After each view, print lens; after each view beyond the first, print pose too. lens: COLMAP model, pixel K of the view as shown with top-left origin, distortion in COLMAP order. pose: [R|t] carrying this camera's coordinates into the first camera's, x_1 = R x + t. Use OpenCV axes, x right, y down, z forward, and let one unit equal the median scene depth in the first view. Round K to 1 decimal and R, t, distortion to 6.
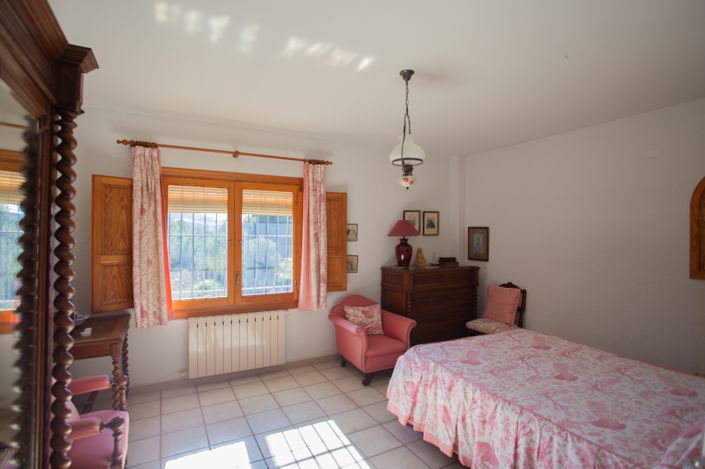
lens RADIAL K [[358.1, 0, 352.3], [0, 358.1, 231.0], [0, 0, 1]] dist [-0.088013, 0.044089]
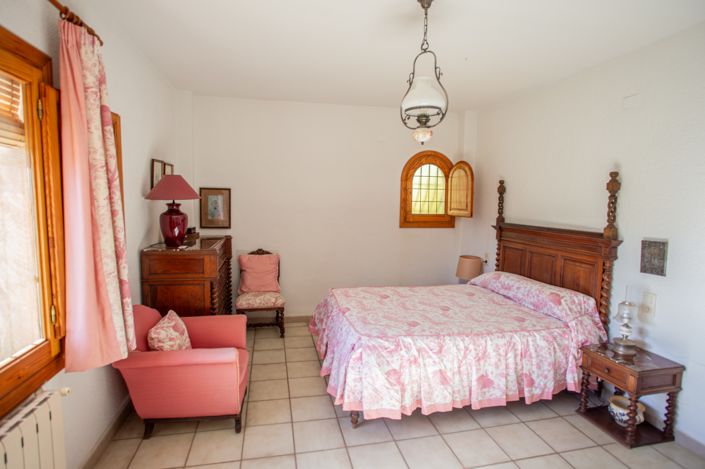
lens RADIAL K [[358.1, 0, 352.3], [0, 358.1, 231.0], [0, 0, 1]] dist [-0.088013, 0.044089]
pose [[0.272909, -0.084968, 0.958280, -0.568201], [-0.019751, 0.995387, 0.093883, 0.007613], [-0.961837, -0.044549, 0.269972, 0.748797]]
